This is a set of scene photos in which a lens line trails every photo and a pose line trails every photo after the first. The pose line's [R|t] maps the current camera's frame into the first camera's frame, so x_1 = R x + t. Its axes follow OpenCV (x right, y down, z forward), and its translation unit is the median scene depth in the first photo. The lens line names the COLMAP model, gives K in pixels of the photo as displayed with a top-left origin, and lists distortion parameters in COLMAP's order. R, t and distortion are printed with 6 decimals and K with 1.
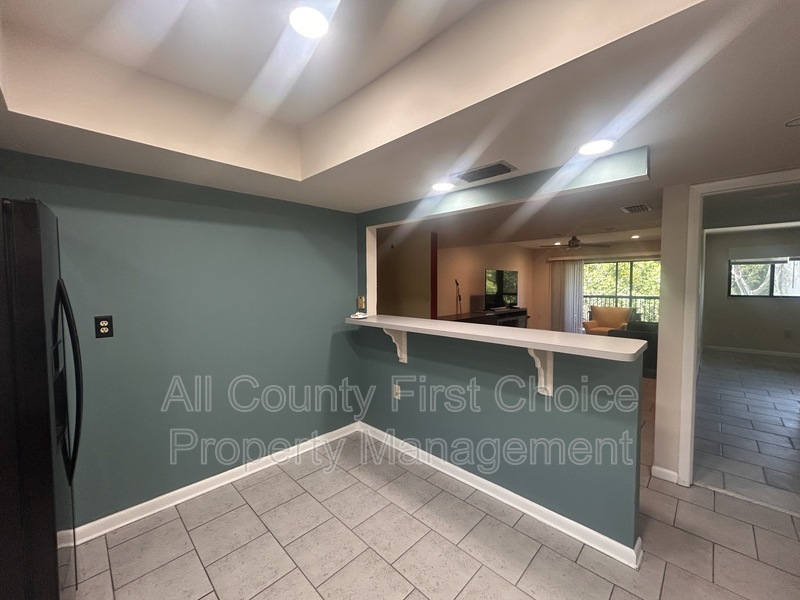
lens RADIAL K [[323.0, 0, 399.2], [0, 323.0, 295.8], [0, 0, 1]] dist [0.008259, -0.001411]
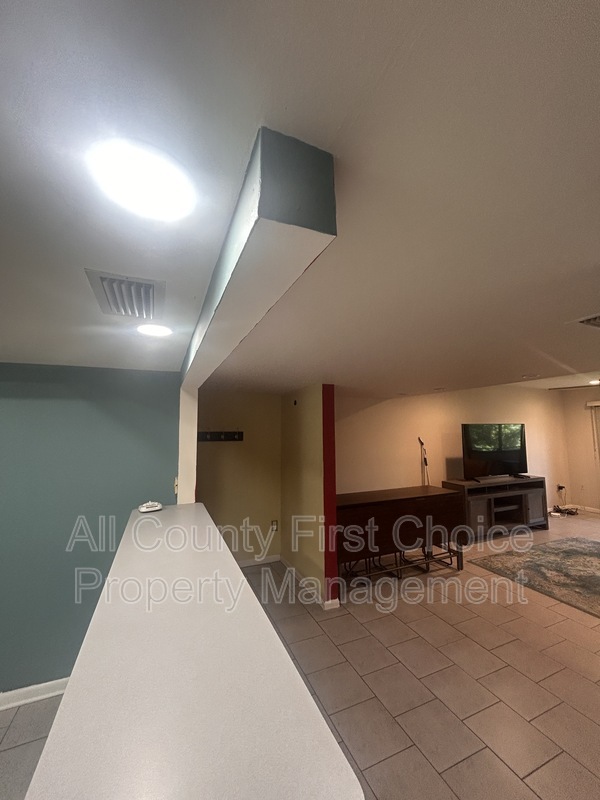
lens RADIAL K [[323.0, 0, 304.3], [0, 323.0, 398.5], [0, 0, 1]] dist [0.008259, -0.001411]
pose [[0.929172, -0.041289, -0.367334, 0.180226], [-0.006796, 0.991666, -0.128655, -0.035741], [0.369584, 0.122039, 0.921148, 0.158310]]
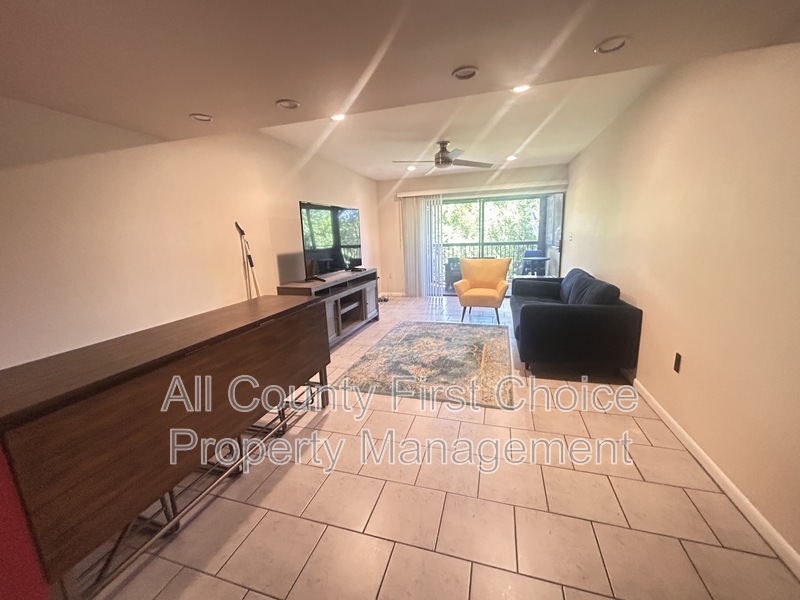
lens RADIAL K [[323.0, 0, 399.9], [0, 323.0, 297.5], [0, 0, 1]] dist [0.008259, -0.001411]
pose [[0.884877, -0.118063, 0.450614, 0.139572], [0.050024, 0.985839, 0.160061, -0.005354], [-0.463130, -0.119092, 0.878253, 0.405690]]
